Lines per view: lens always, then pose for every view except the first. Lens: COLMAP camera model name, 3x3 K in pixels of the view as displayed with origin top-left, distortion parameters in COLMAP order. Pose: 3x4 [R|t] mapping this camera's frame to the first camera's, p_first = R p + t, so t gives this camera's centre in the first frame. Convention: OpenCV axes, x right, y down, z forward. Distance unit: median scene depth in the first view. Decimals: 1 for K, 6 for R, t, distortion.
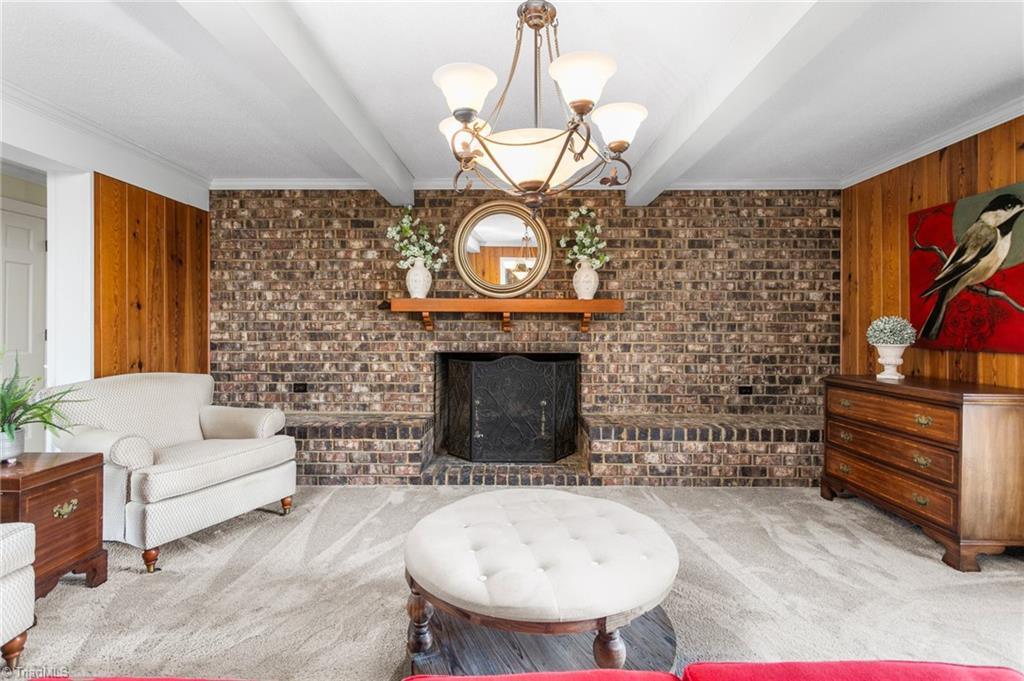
lens RADIAL K [[491.1, 0, 487.8], [0, 491.1, 322.7], [0, 0, 1]] dist [-0.002551, 0.001259]
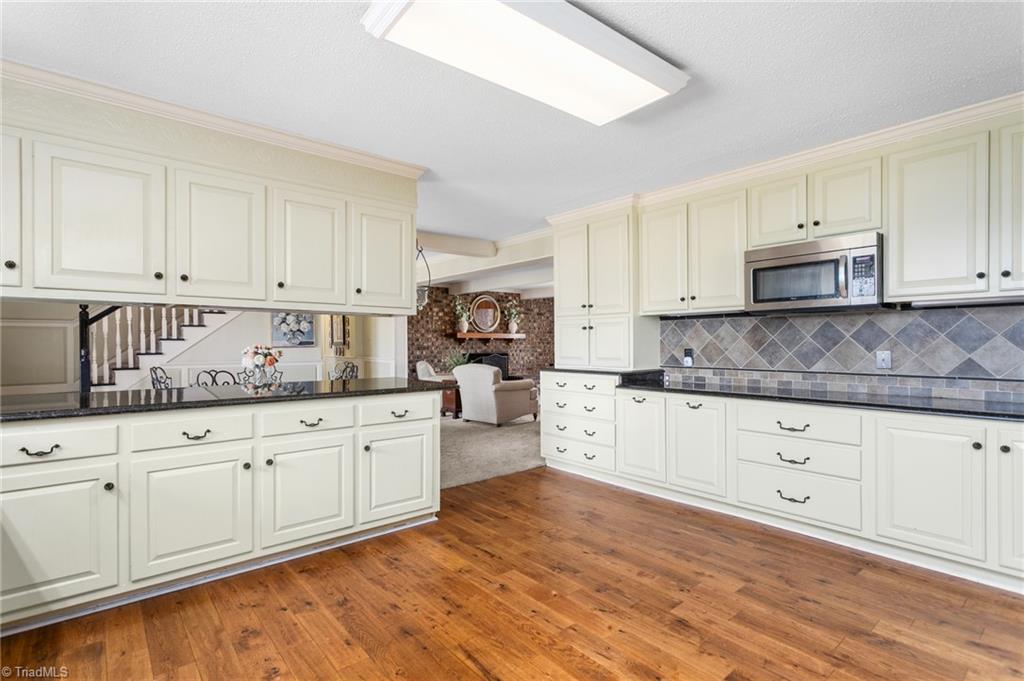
lens RADIAL K [[491.1, 0, 514.8], [0, 491.1, 343.2], [0, 0, 1]] dist [-0.002551, 0.001259]
pose [[0.761869, -0.006291, 0.647701, -1.529406], [0.003161, 0.999977, 0.005995, -0.008883], [-0.647723, -0.002520, 0.761871, -1.079573]]
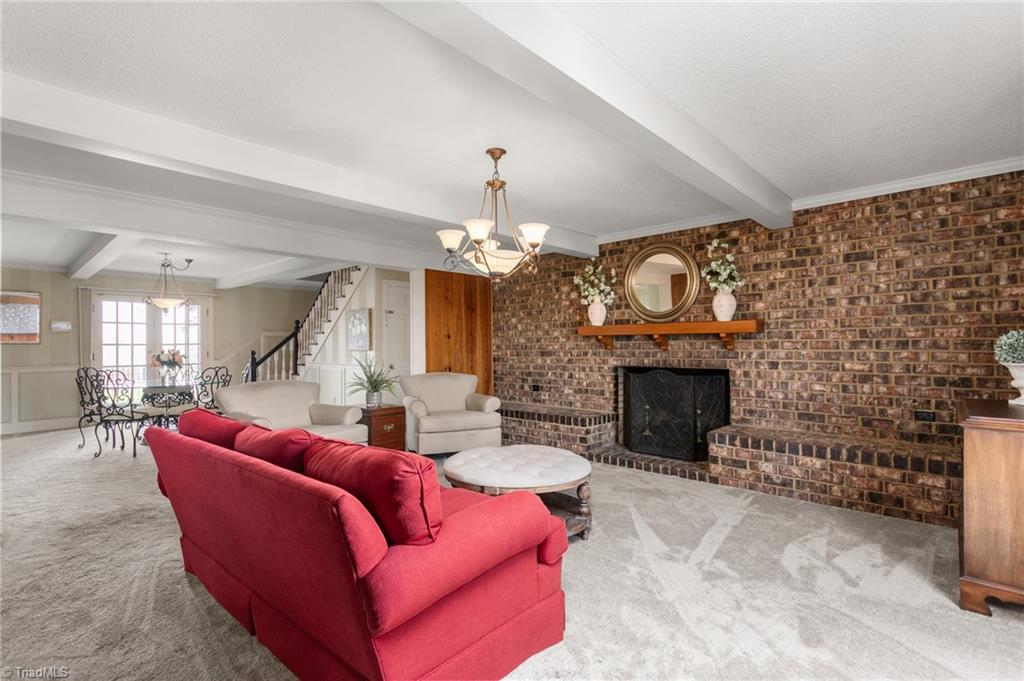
lens RADIAL K [[491.1, 0, 510.3], [0, 491.1, 339.4], [0, 0, 1]] dist [-0.002551, 0.001259]
pose [[0.728826, -0.017696, -0.684471, 0.588970], [0.011057, 0.999840, -0.014076, 0.004861], [0.684610, 0.002691, 0.728905, -0.145118]]
